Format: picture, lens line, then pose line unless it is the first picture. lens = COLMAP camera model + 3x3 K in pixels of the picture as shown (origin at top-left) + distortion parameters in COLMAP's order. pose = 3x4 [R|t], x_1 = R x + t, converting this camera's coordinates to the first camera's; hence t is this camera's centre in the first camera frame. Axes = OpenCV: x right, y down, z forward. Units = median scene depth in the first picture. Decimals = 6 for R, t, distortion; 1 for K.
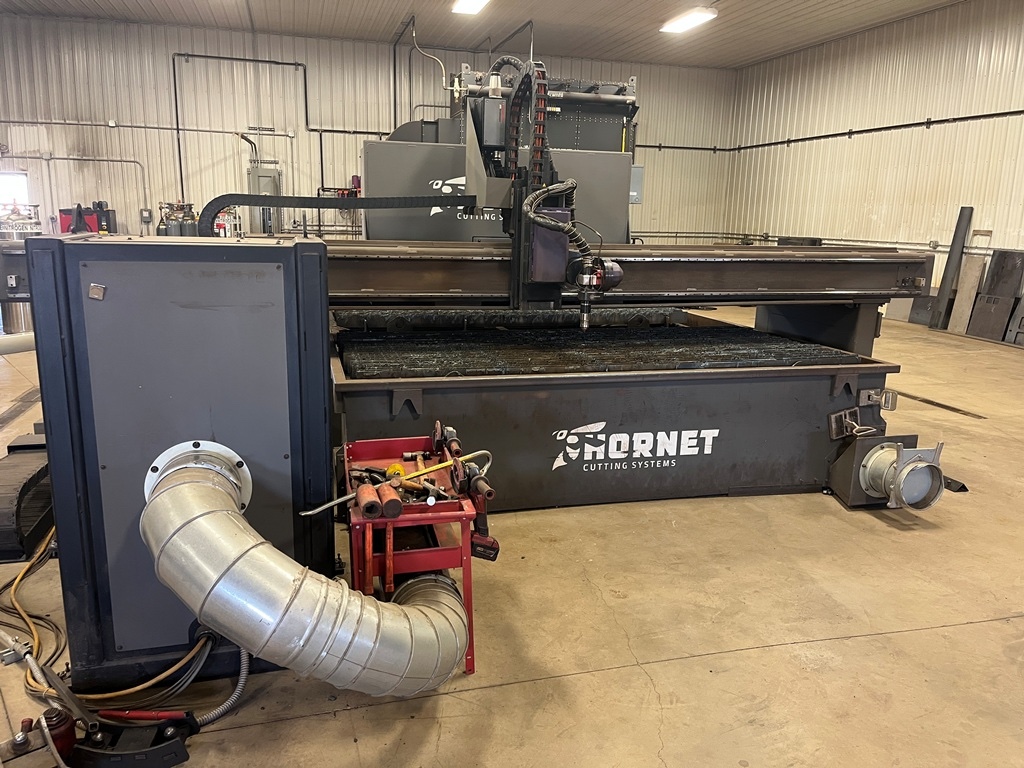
lens RADIAL K [[784.4, 0, 506.9], [0, 784.4, 381.0], [0, 0, 1]] dist [0.056075, -0.070844]
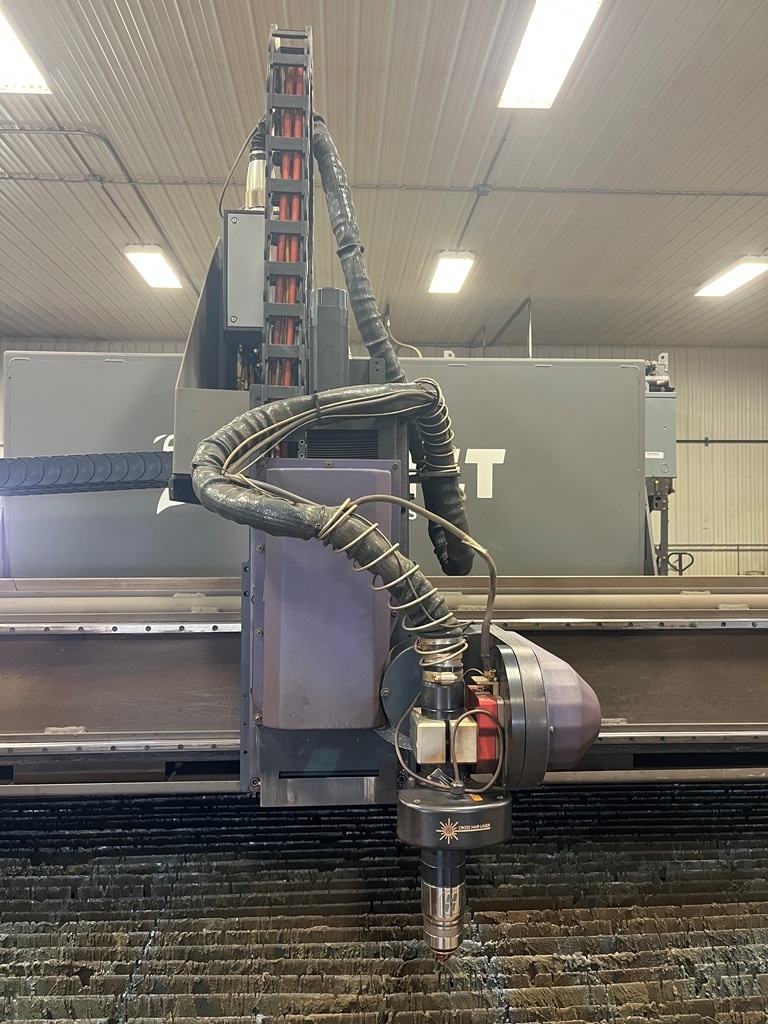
lens RADIAL K [[784.4, 0, 382.2], [0, 784.4, 512.8], [0, 0, 1]] dist [0.056075, -0.070844]
pose [[0.978517, -0.030588, -0.203884, 0.047871], [-0.017718, 0.972797, -0.230981, -0.049185], [0.205403, 0.229631, 0.951356, 0.267589]]
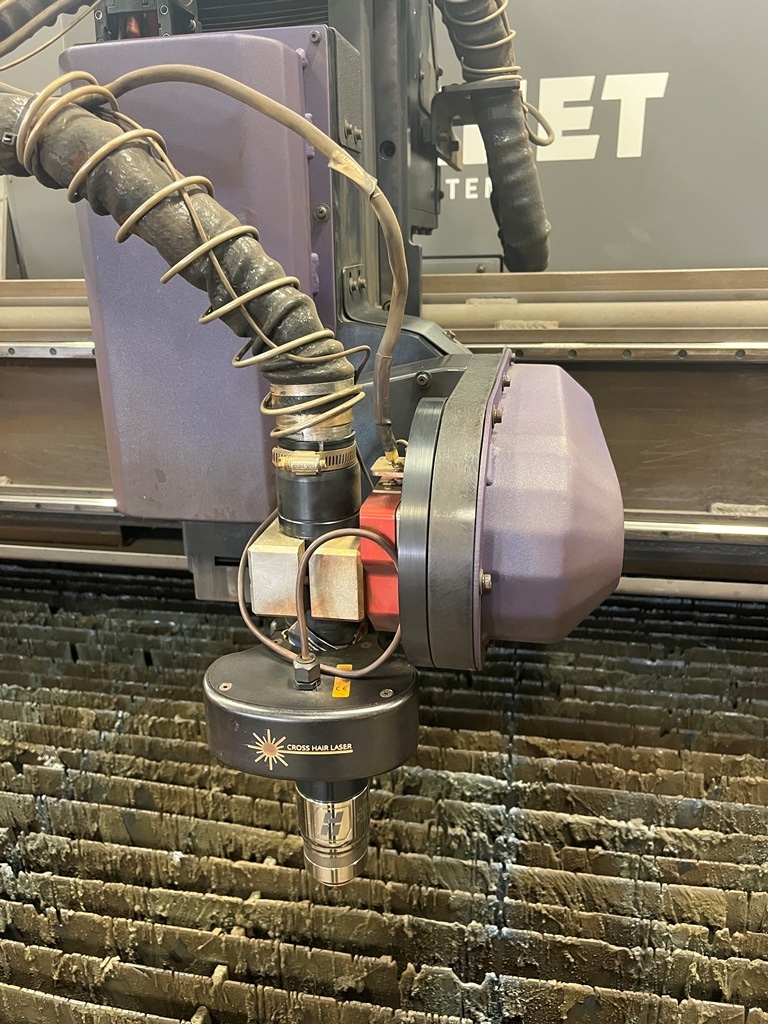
lens RADIAL K [[784.4, 0, 381.7], [0, 784.4, 511.4], [0, 0, 1]] dist [0.056075, -0.070844]
pose [[0.894871, 0.098767, -0.435260, 0.076310], [-0.049627, 0.991179, 0.122885, -0.062127], [0.443558, -0.088365, 0.891879, 0.391943]]
